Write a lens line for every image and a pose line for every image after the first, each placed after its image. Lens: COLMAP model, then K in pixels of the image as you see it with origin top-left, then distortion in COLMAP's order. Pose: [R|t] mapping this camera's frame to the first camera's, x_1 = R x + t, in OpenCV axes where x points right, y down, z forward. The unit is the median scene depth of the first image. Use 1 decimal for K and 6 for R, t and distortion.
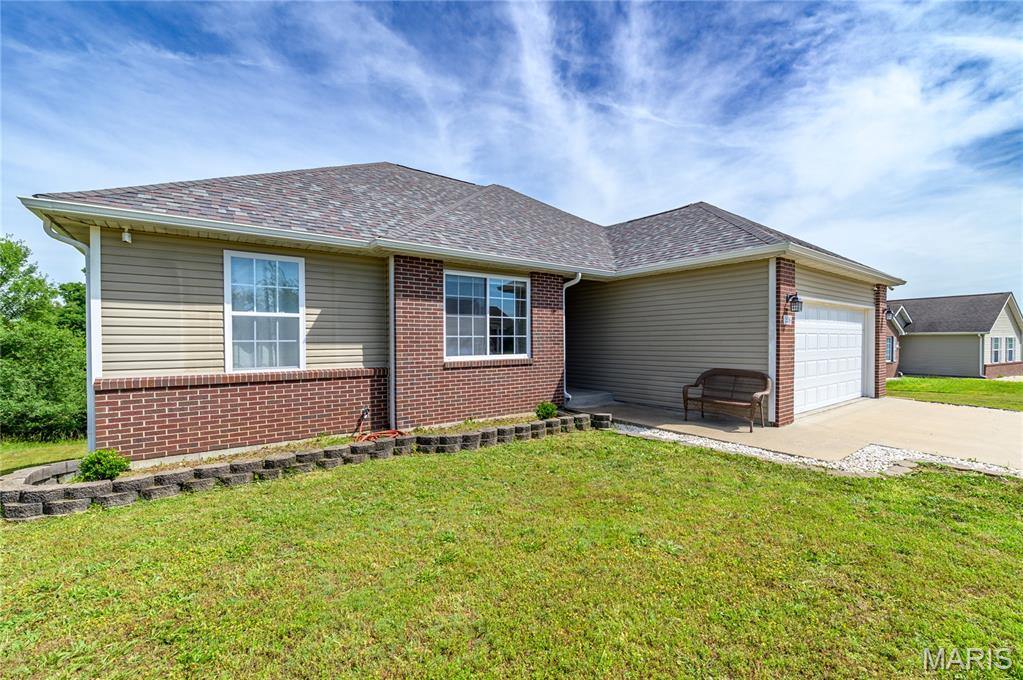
lens RADIAL K [[430.9, 0, 511.5], [0, 430.9, 340.0], [0, 0, 1]] dist [-0.002937, -0.000497]
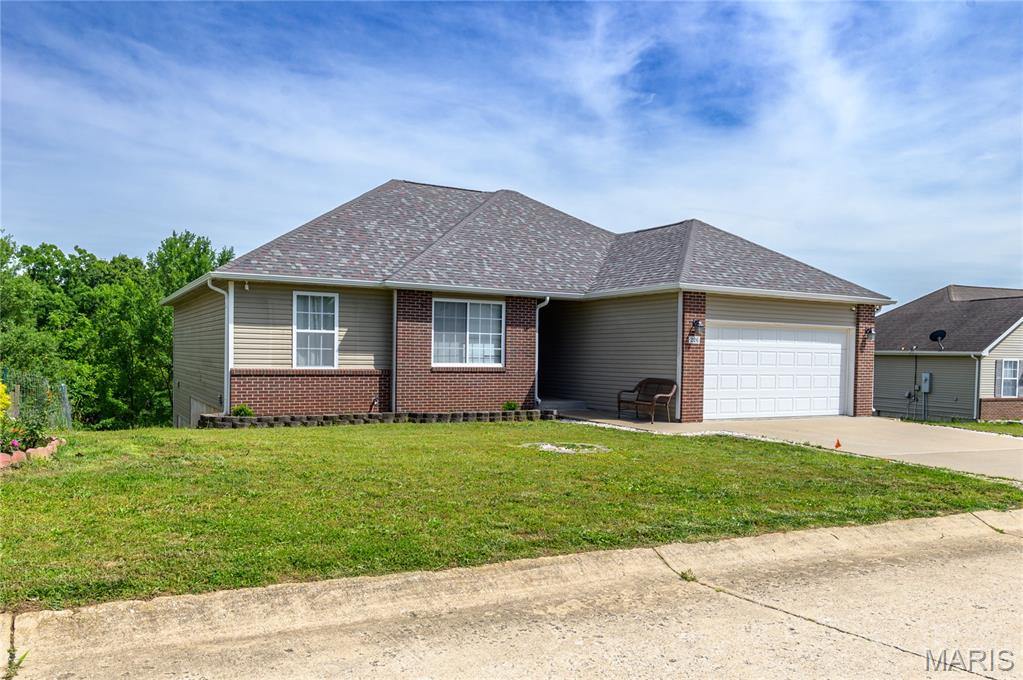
lens RADIAL K [[743.2, 0, 471.5], [0, 743.2, 367.0], [0, 0, 1]] dist [0.002463, 0.001305]
pose [[0.984486, 0.022961, -0.173956, 0.386508], [-0.020267, 0.999646, 0.017249, 0.008952], [0.174290, -0.013456, 0.984602, -1.321194]]
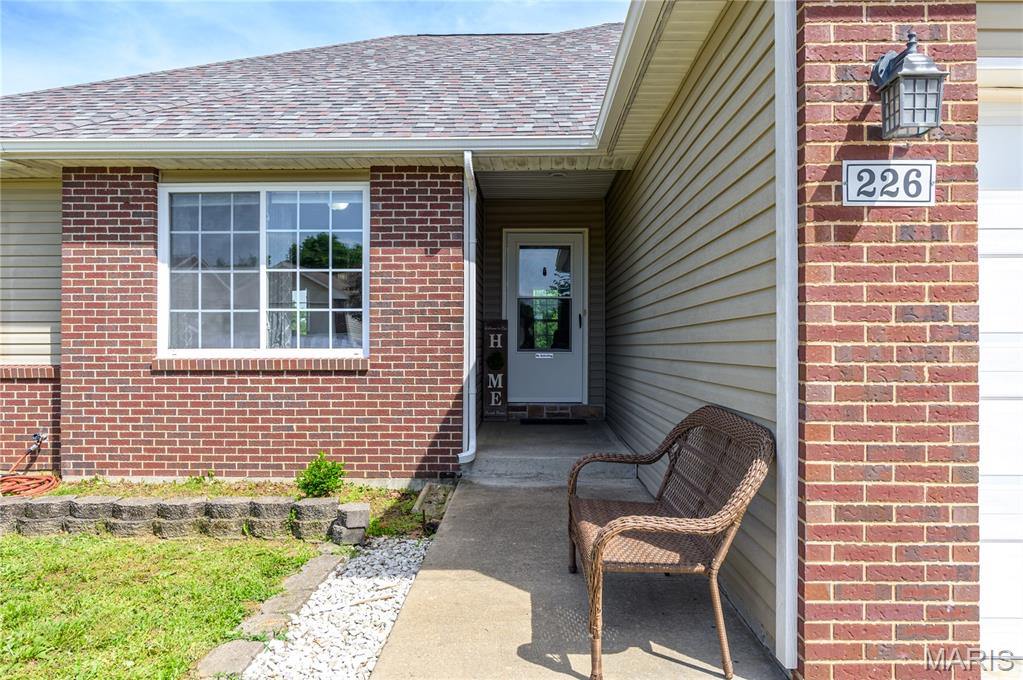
lens RADIAL K [[658.6, 0, 511.2], [0, 658.6, 331.3], [0, 0, 1]] dist [-0.001053, -0.000402]
pose [[0.787892, -0.006646, -0.615777, 0.710763], [-0.004100, 0.999863, -0.016037, 0.029551], [0.615799, 0.015160, 0.787757, 0.662913]]
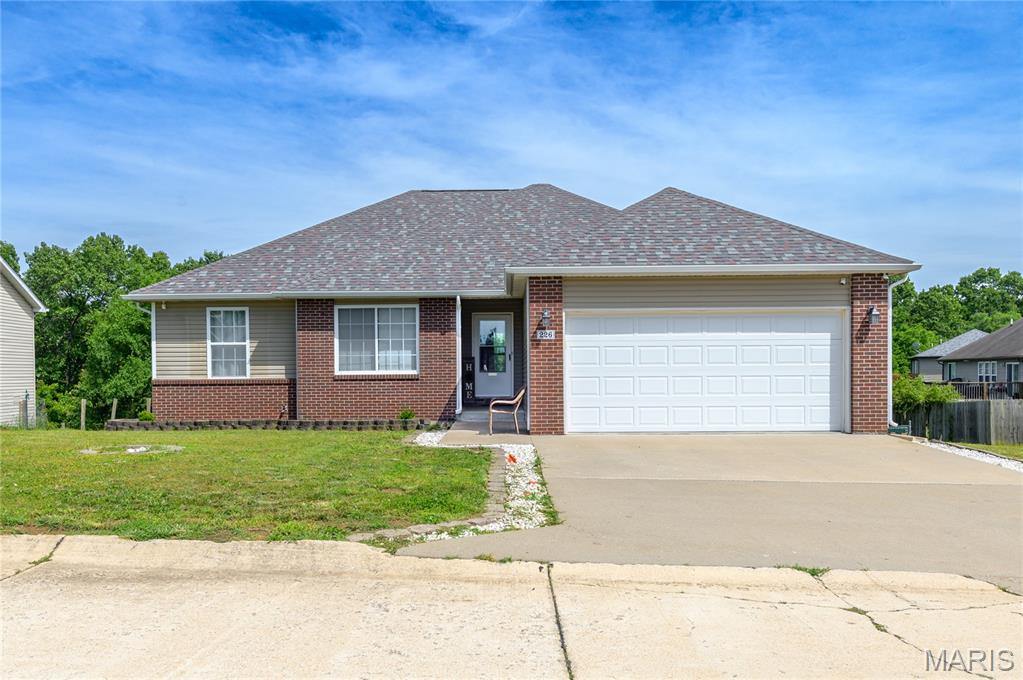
lens RADIAL K [[743.2, 0, 471.5], [0, 743.2, 367.0], [0, 0, 1]] dist [0.002463, 0.001305]
pose [[0.777189, -0.006583, -0.629233, 1.688374], [0.003353, 0.999974, -0.006321, 0.044078], [0.629259, 0.002803, 0.777191, -0.541184]]
